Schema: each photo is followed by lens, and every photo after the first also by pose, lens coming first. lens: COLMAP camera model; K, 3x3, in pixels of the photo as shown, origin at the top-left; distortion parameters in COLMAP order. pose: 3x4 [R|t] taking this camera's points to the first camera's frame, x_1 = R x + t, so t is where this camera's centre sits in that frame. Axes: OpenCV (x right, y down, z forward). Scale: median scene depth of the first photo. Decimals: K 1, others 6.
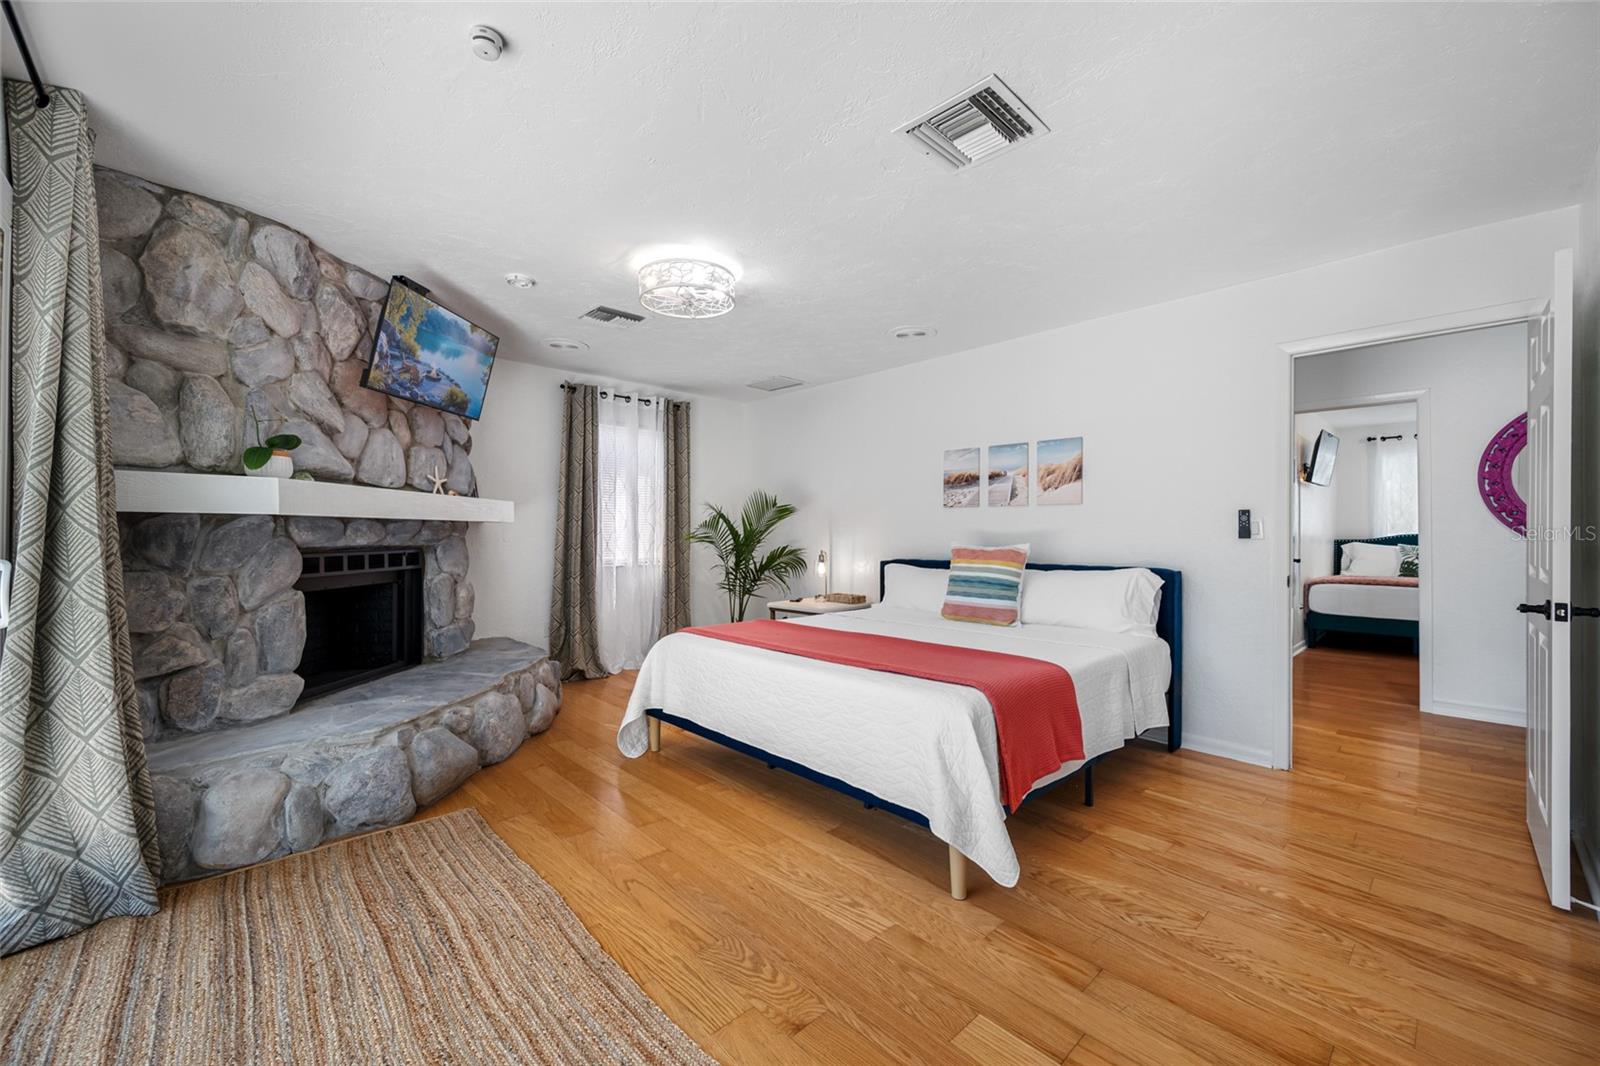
lens RADIAL K [[621.1, 0, 800.0], [0, 621.1, 533.0], [0, 0, 1]] dist [0.000396, 0.000203]
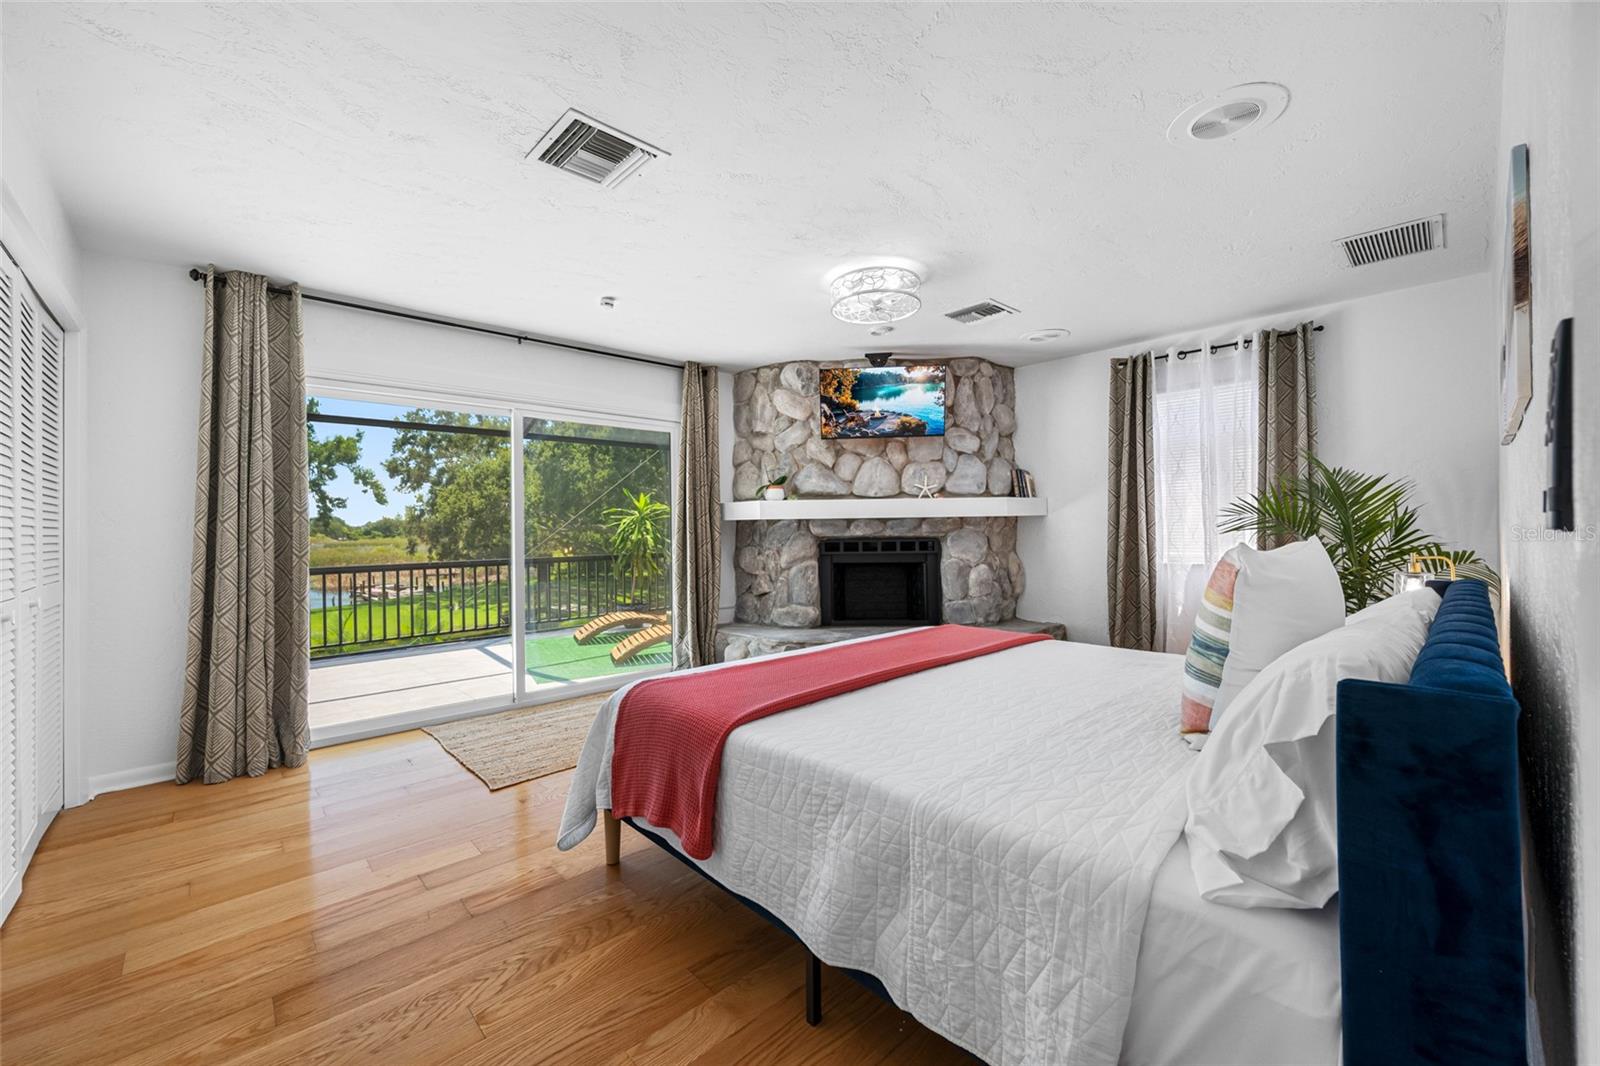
lens RADIAL K [[645.1, 0, 832.8], [0, 645.1, 531.8], [0, 0, 1]] dist [0.000278, -0.000471]
pose [[0.031204, 0.002314, -0.999510, 0.934366], [0.013825, 0.999901, 0.002747, 0.004683], [0.999417, -0.013904, 0.031169, 0.907685]]
